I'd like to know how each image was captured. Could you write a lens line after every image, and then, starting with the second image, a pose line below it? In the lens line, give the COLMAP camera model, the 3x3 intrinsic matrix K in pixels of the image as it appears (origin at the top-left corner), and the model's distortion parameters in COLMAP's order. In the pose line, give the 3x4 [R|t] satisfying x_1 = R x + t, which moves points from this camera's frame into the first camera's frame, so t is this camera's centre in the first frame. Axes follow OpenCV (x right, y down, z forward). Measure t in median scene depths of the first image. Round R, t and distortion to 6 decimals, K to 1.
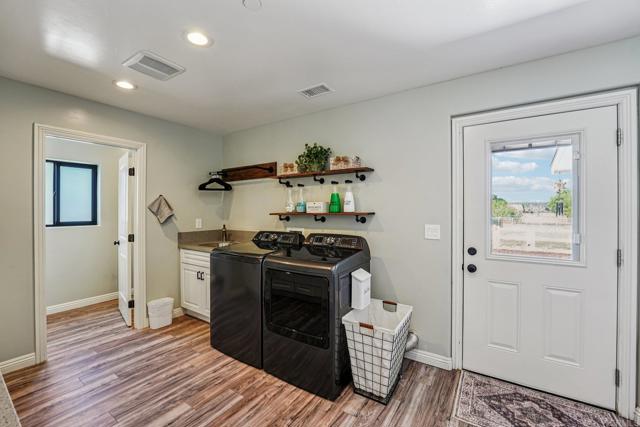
lens RADIAL K [[262.6, 0, 319.1], [0, 262.6, 210.8], [0, 0, 1]] dist [-0.022534, 0.001109]
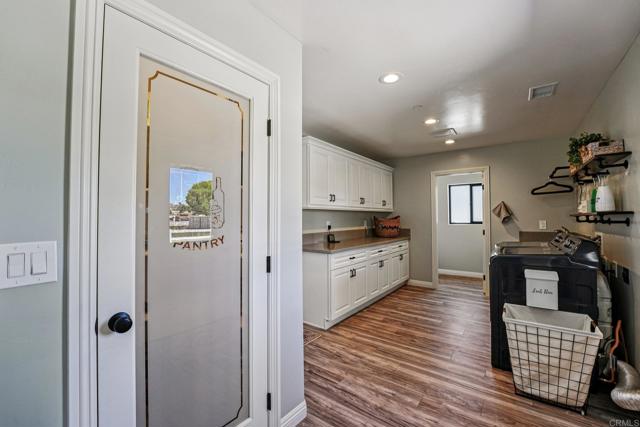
lens RADIAL K [[262.6, 0, 319.9], [0, 262.6, 209.8], [0, 0, 1]] dist [-0.022534, 0.001109]
pose [[-0.064288, -0.029934, -0.997482, 0.797150], [0.000091, 0.999550, -0.030002, 0.020753], [0.997931, -0.002019, -0.064256, 0.160557]]
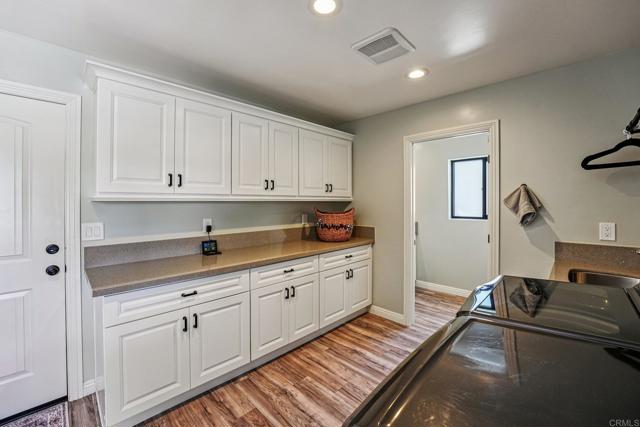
lens RADIAL K [[262.6, 0, 319.8], [0, 262.6, 203.1], [0, 0, 1]] dist [-0.022534, 0.001109]
pose [[-0.196137, -0.000145, -0.980577, 0.191876], [-0.000455, 1.000000, -0.000057, -0.009178], [0.980576, 0.000435, -0.196137, 0.618244]]
